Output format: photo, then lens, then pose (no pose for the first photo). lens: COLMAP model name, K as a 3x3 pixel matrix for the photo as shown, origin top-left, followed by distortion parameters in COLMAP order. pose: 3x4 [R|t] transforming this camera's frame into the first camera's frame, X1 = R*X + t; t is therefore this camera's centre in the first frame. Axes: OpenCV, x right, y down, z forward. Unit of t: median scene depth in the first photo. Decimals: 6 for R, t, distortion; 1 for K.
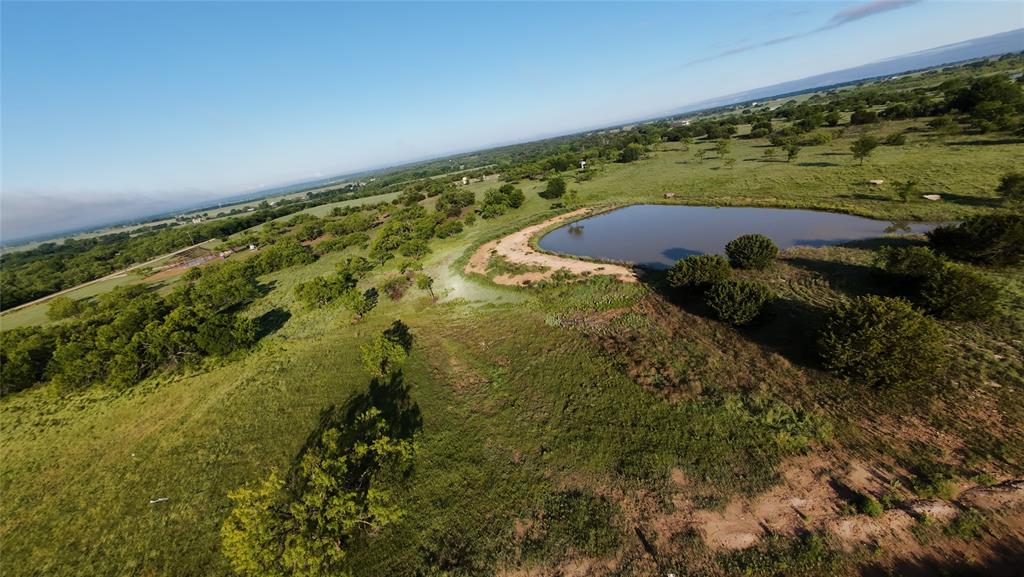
lens RADIAL K [[396.6, 0, 512.0], [0, 396.6, 288.5], [0, 0, 1]] dist [-0.005239, 0.003450]
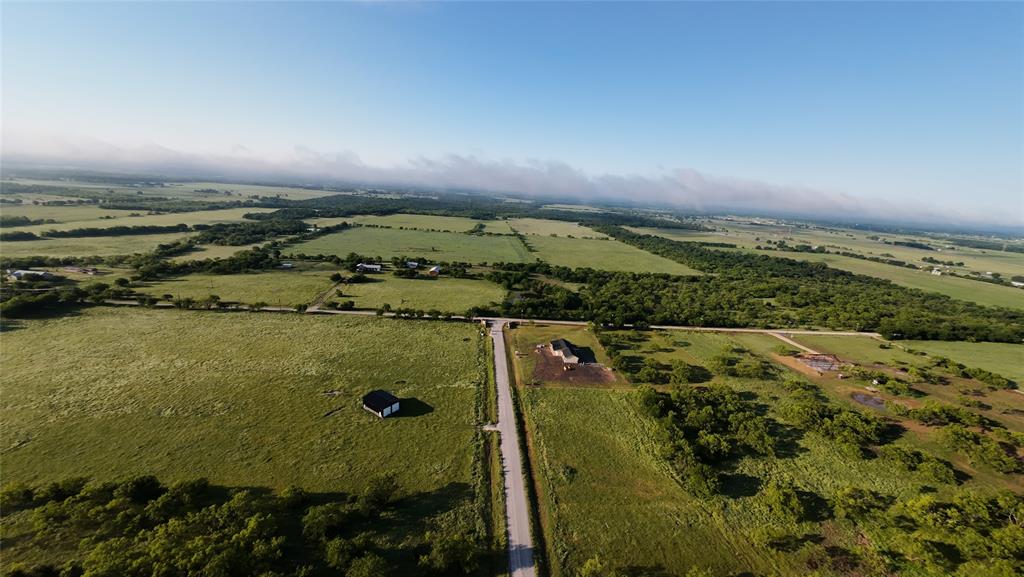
lens RADIAL K [[396.6, 0, 512.0], [0, 396.6, 288.5], [0, 0, 1]] dist [-0.005239, 0.003450]
pose [[0.003797, 0.411140, -0.911564, 0.405806], [-0.411466, 0.831470, 0.373302, -0.668721], [0.911417, 0.373660, 0.172327, -0.306837]]
